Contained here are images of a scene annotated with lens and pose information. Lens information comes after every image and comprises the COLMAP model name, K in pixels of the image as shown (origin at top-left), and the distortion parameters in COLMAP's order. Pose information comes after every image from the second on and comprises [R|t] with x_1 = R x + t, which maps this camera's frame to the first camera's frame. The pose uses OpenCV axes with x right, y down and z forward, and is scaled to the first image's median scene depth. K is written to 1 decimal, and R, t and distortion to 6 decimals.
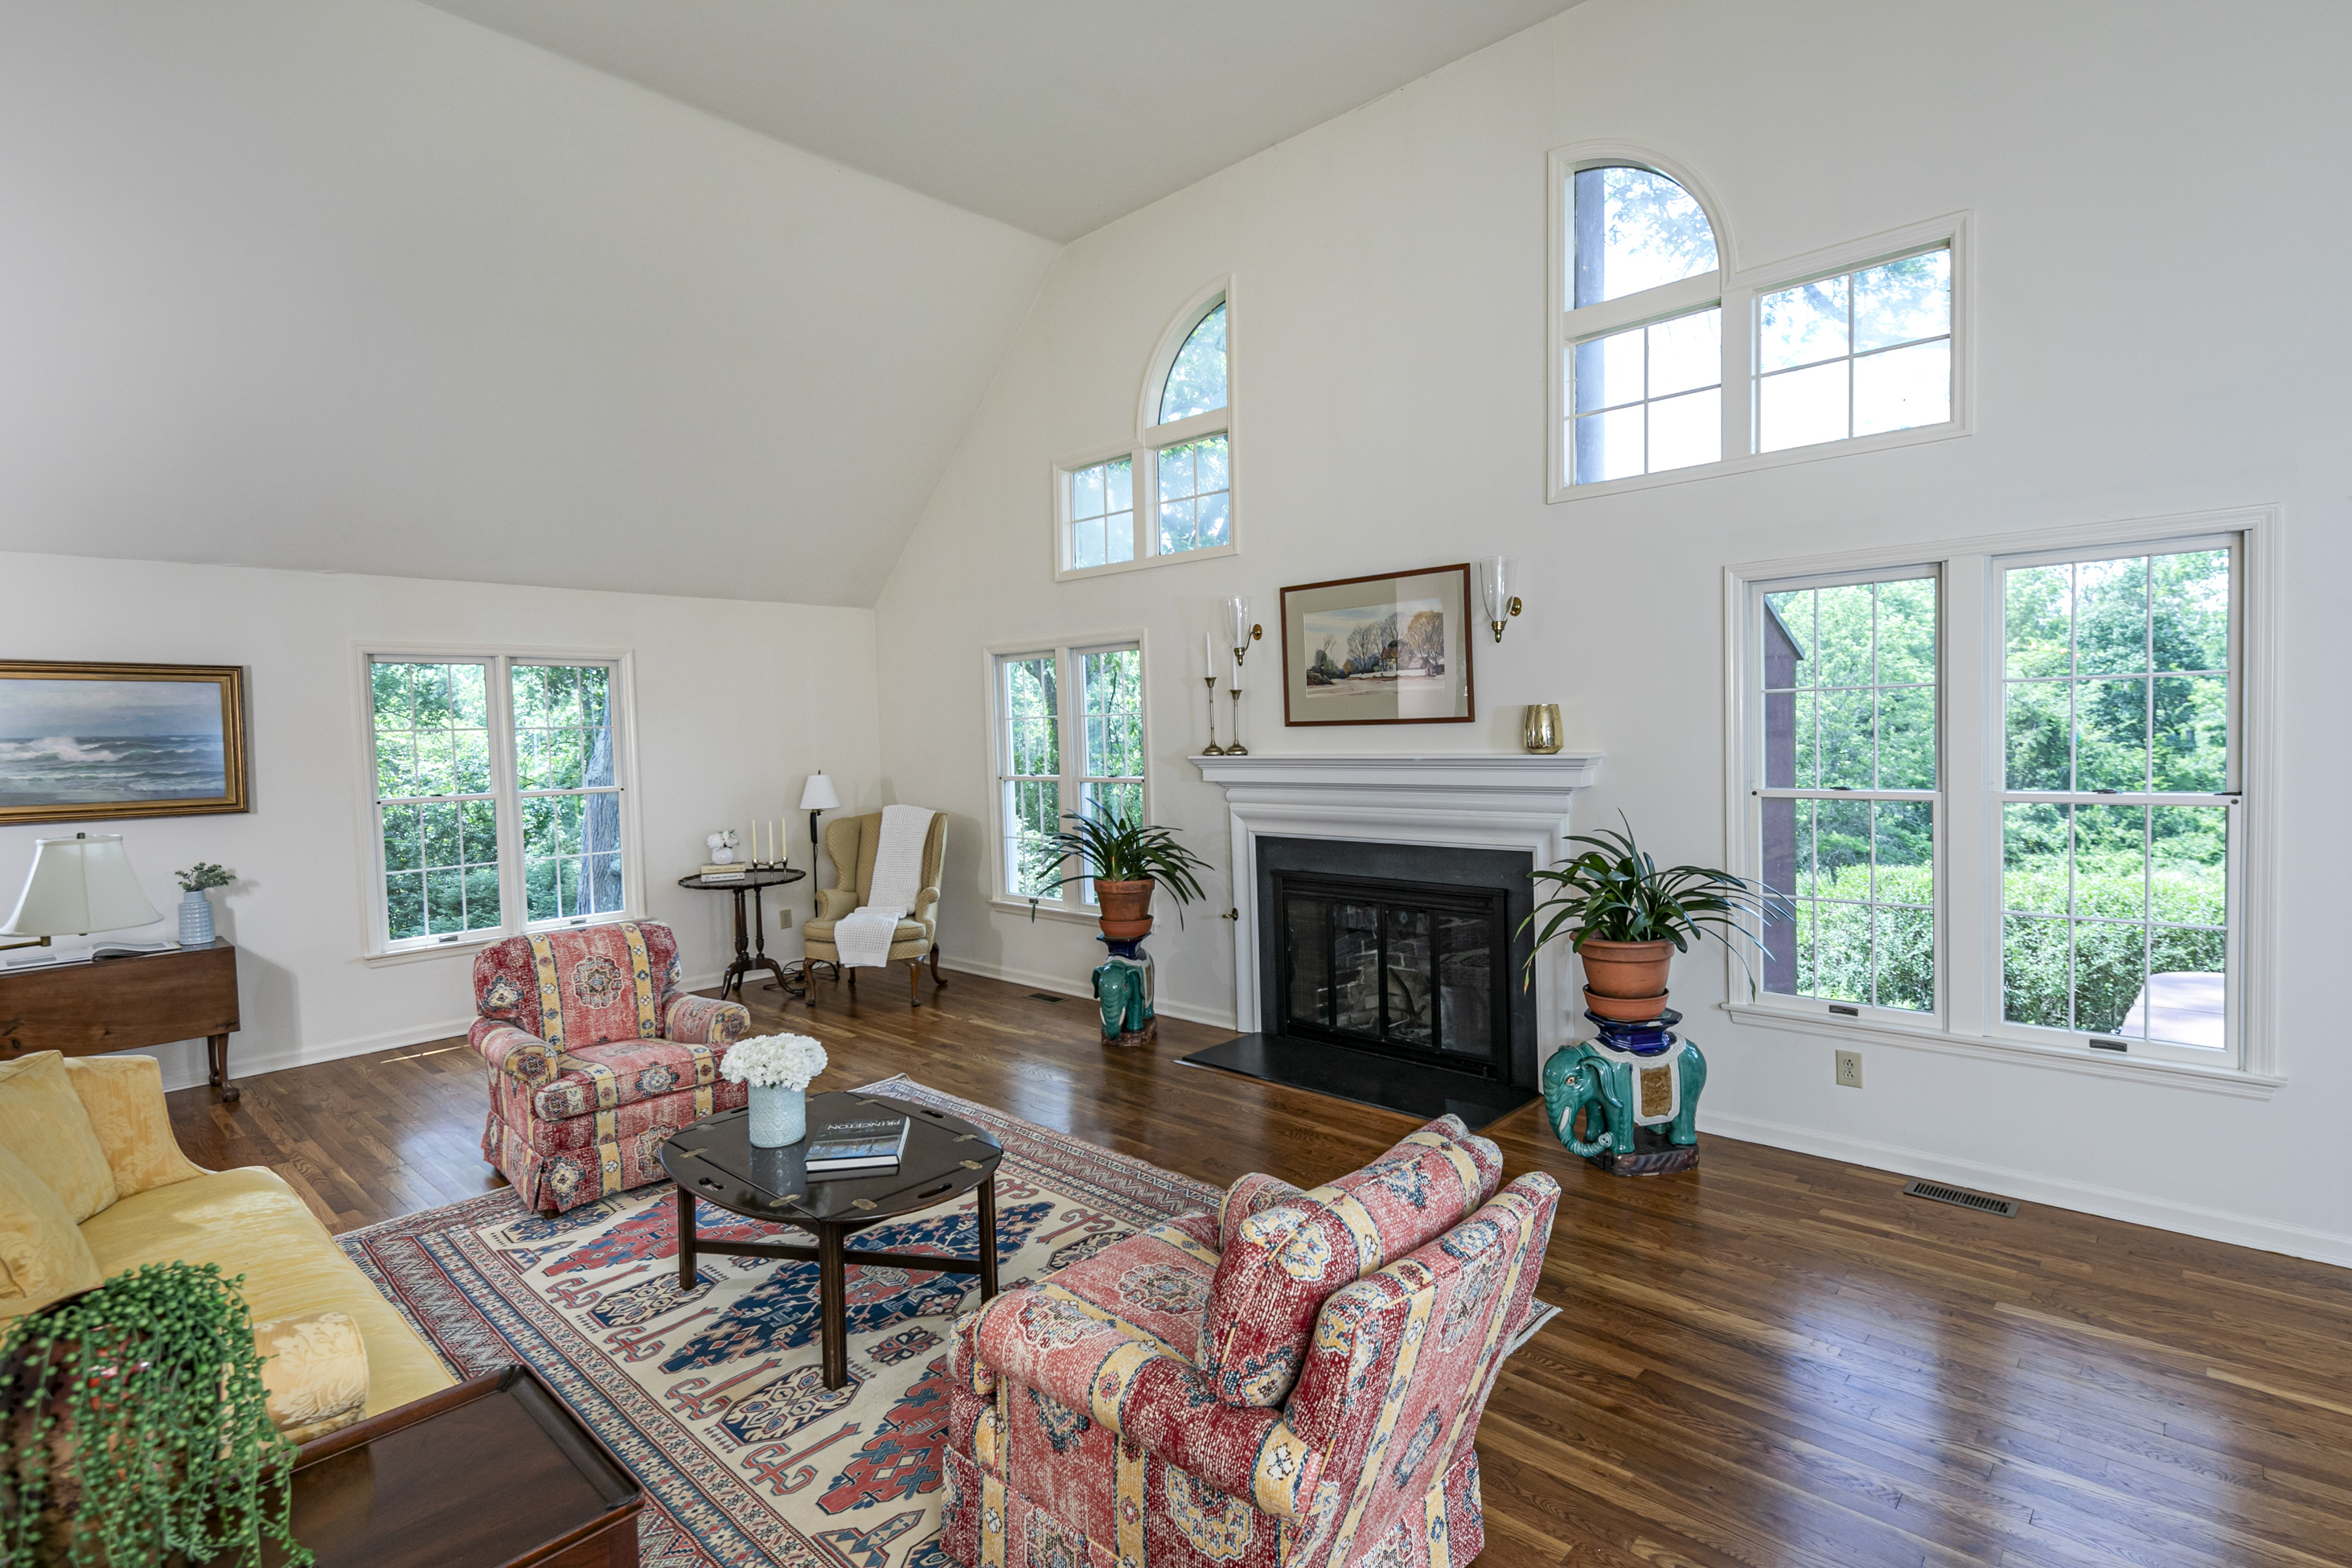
lens RADIAL K [[1151.6, 0, 1166.3], [0, 1151.6, 788.0], [0, 0, 1]] dist [0.029538, -0.010780]
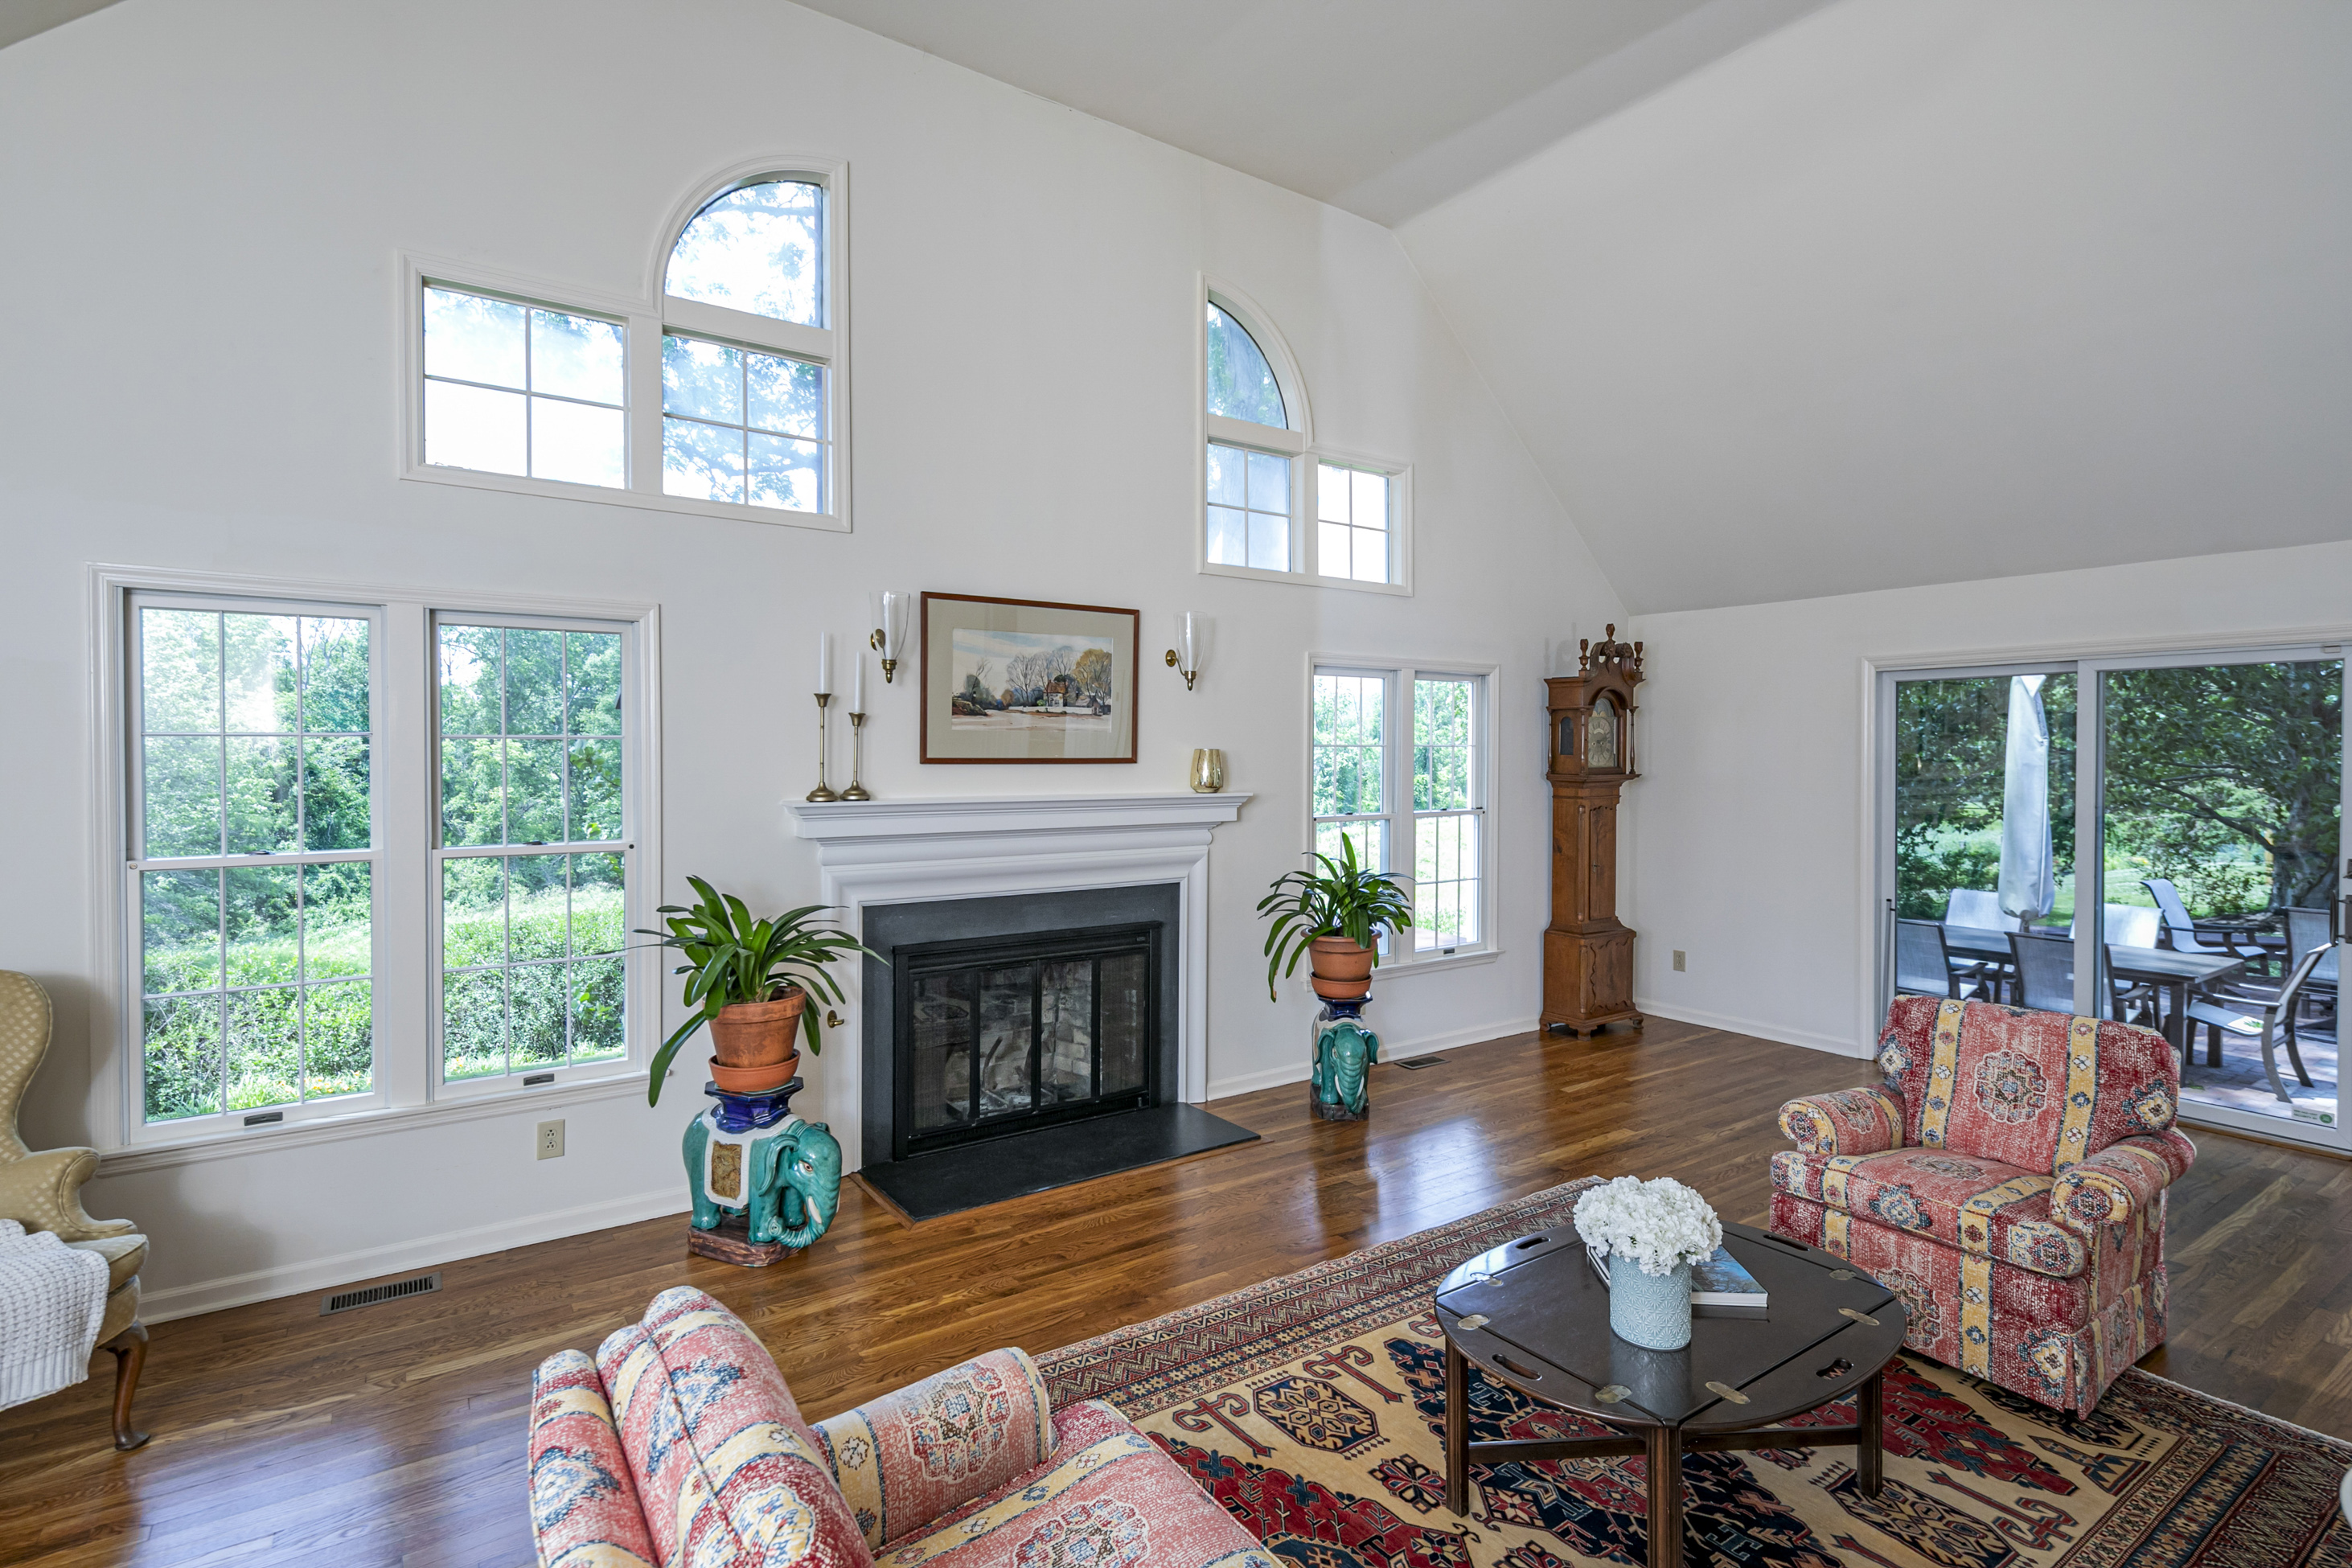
lens RADIAL K [[1151.6, 0, 1174.1], [0, 1151.6, 785.7], [0, 0, 1]] dist [0.029538, -0.010780]
pose [[0.199836, -0.001554, 0.979828, -0.700334], [0.041991, 0.999094, -0.006980, -0.027150], [-0.978929, 0.042539, 0.199721, 0.722381]]
